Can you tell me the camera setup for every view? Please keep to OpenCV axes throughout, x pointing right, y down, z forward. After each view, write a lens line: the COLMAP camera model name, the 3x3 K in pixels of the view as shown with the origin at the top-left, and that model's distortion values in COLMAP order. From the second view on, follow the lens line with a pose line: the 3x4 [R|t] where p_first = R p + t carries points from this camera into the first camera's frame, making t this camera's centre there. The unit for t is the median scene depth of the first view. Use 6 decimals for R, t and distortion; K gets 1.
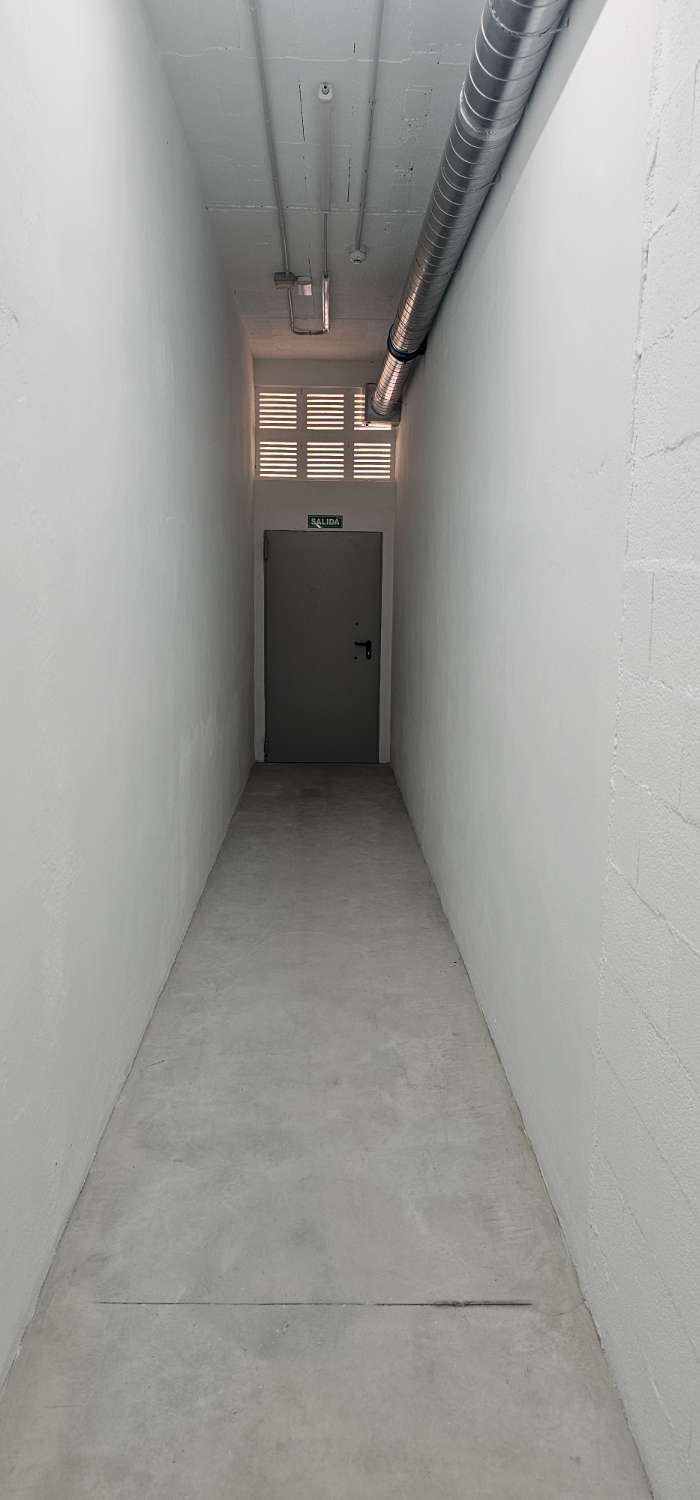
lens RADIAL K [[994.7, 0, 348.3], [0, 994.7, 739.8], [0, 0, 1]] dist [0.085880, -0.078176]
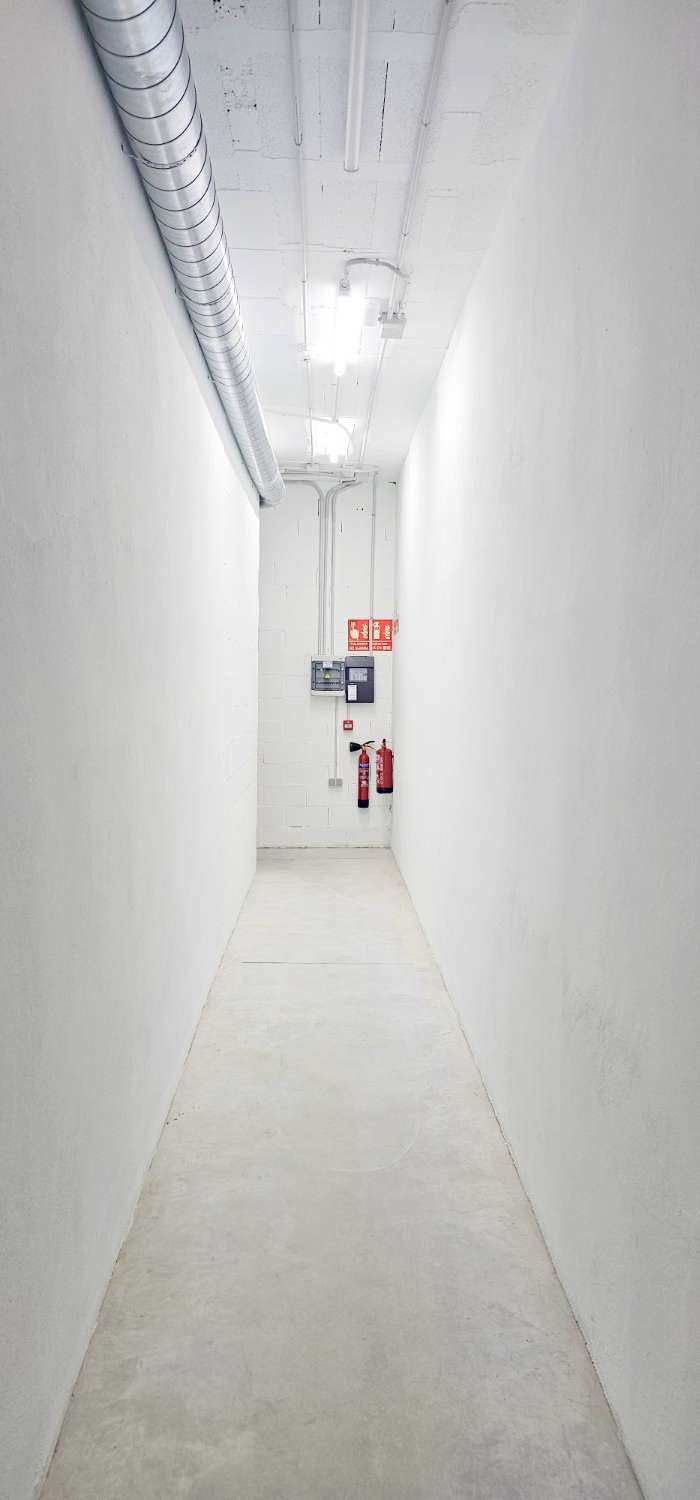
lens RADIAL K [[994.7, 0, 348.3], [0, 994.7, 739.8], [0, 0, 1]] dist [0.085880, -0.078176]
pose [[-0.999754, -0.021750, -0.004418, -0.027400], [-0.022185, 0.973485, 0.227674, -0.262541], [-0.000652, 0.227716, -0.973727, 1.572030]]
